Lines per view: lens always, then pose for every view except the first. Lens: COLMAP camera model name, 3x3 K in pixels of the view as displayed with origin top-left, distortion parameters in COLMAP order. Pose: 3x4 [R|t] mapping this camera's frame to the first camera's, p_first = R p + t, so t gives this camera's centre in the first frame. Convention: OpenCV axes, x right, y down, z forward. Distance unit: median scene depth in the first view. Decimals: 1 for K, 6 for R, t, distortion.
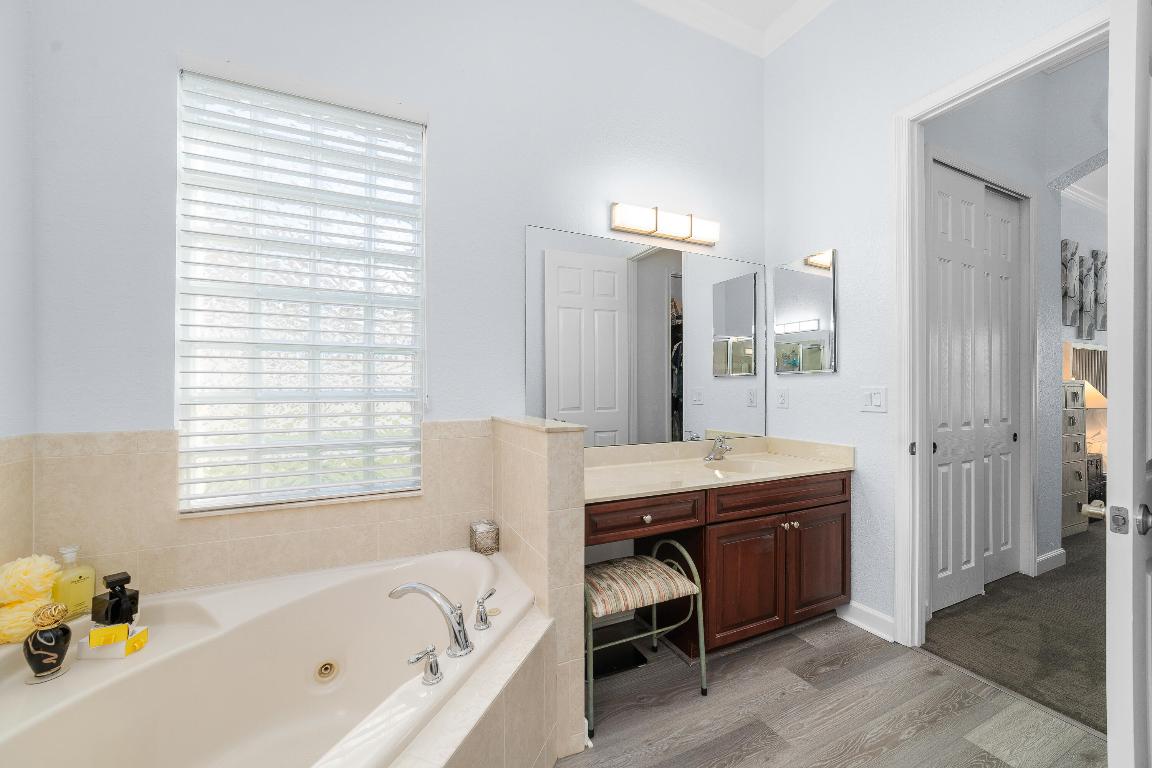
lens RADIAL K [[437.8, 0, 575.8], [0, 437.8, 390.6], [0, 0, 1]] dist [0.015735, -0.000013]
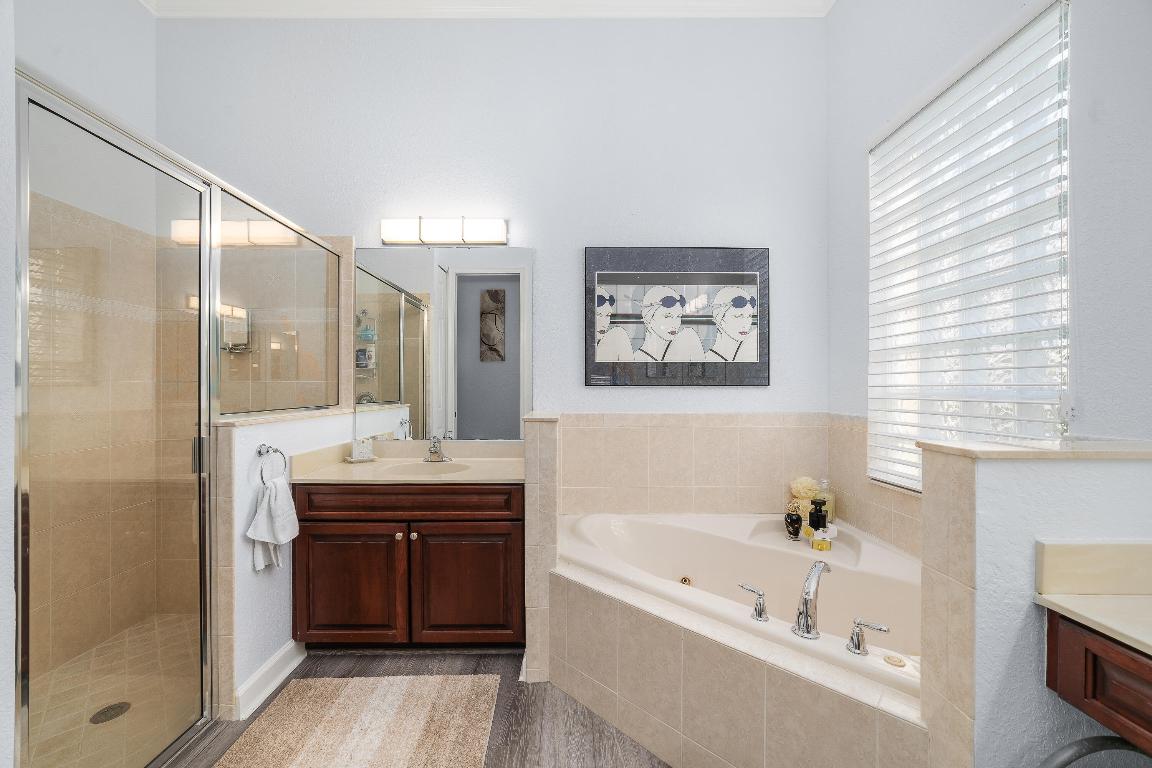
lens RADIAL K [[437.8, 0, 575.8], [0, 437.8, 390.6], [0, 0, 1]] dist [0.015735, -0.000013]
pose [[-0.424303, 0.015724, -0.905384, 0.700228], [-0.000190, 0.999848, 0.017453, -0.015039], [0.905520, 0.007578, -0.424235, 0.765948]]
